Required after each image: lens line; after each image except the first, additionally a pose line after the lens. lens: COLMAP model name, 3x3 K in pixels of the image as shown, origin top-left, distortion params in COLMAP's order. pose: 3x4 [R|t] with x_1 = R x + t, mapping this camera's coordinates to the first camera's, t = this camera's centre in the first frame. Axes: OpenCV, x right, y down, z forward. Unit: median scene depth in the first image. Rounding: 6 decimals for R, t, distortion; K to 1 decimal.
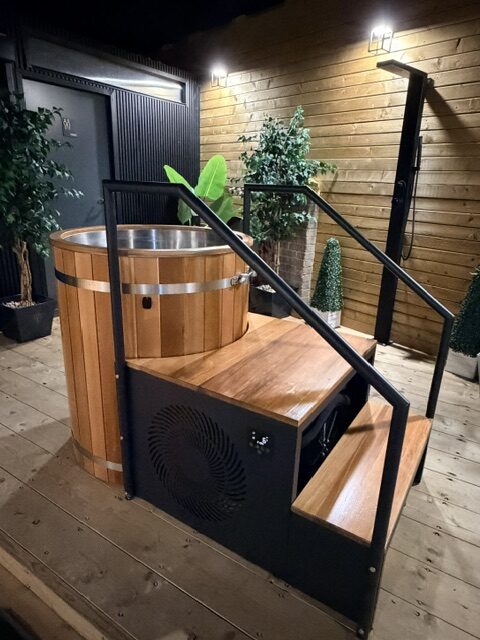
lens RADIAL K [[411.1, 0, 242.7], [0, 411.1, 320.7], [0, 0, 1]] dist [0.009981, -0.002947]
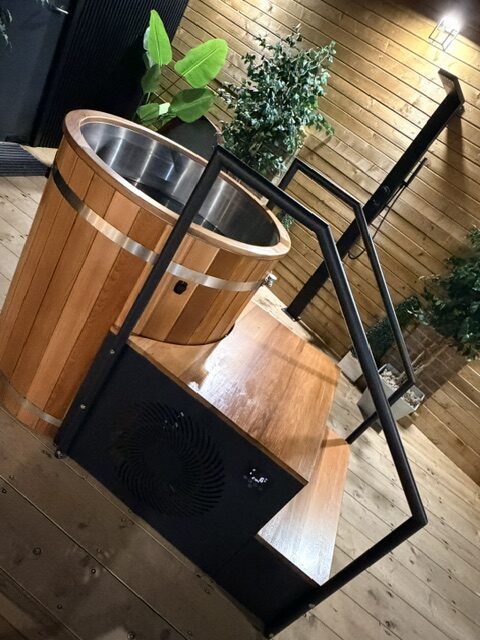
lens RADIAL K [[411.1, 0, 242.3], [0, 411.1, 322.3], [0, 0, 1]] dist [0.009981, -0.002947]
pose [[0.867594, 0.322058, 0.378893, -0.192673], [-0.411542, 0.892717, 0.183548, -0.084731], [-0.279131, -0.315175, 0.907056, 0.086811]]
